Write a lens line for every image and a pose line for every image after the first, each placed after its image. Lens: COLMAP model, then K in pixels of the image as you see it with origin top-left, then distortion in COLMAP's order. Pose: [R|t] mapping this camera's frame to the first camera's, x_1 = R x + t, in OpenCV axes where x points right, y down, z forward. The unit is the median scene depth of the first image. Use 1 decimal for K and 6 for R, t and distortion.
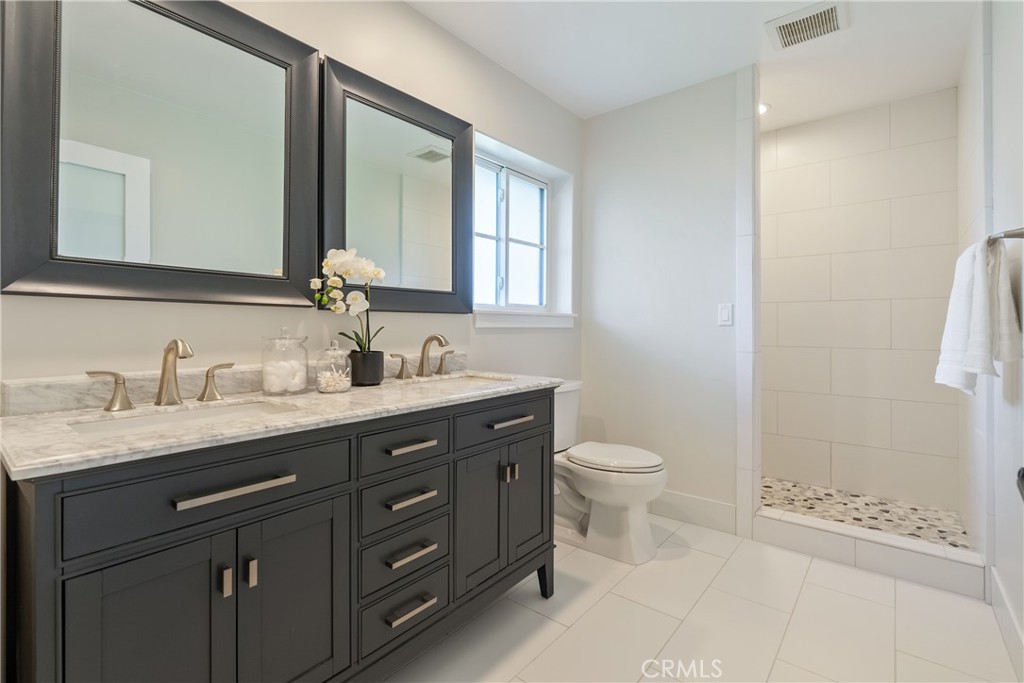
lens RADIAL K [[466.1, 0, 512.8], [0, 466.1, 332.0], [0, 0, 1]] dist [-0.003438, 0.001159]
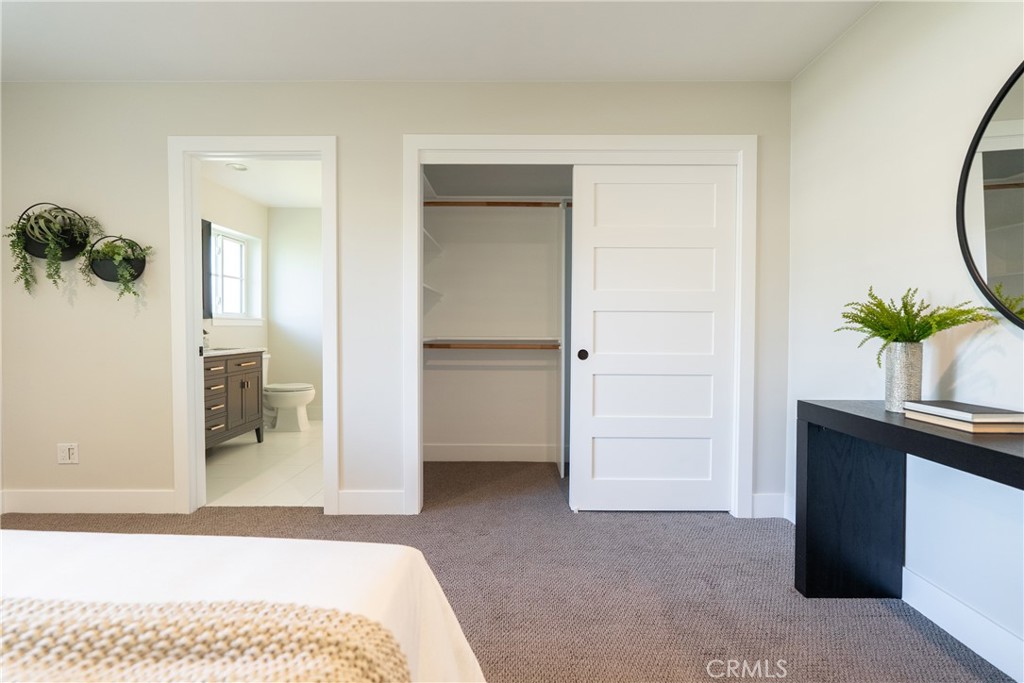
lens RADIAL K [[466.1, 0, 512.8], [0, 466.1, 332.0], [0, 0, 1]] dist [-0.003438, 0.001159]
pose [[0.770619, -0.002585, 0.637291, -0.354011], [0.000994, 0.999995, 0.002853, 0.013000], [-0.637296, -0.001565, 0.770618, -1.297102]]
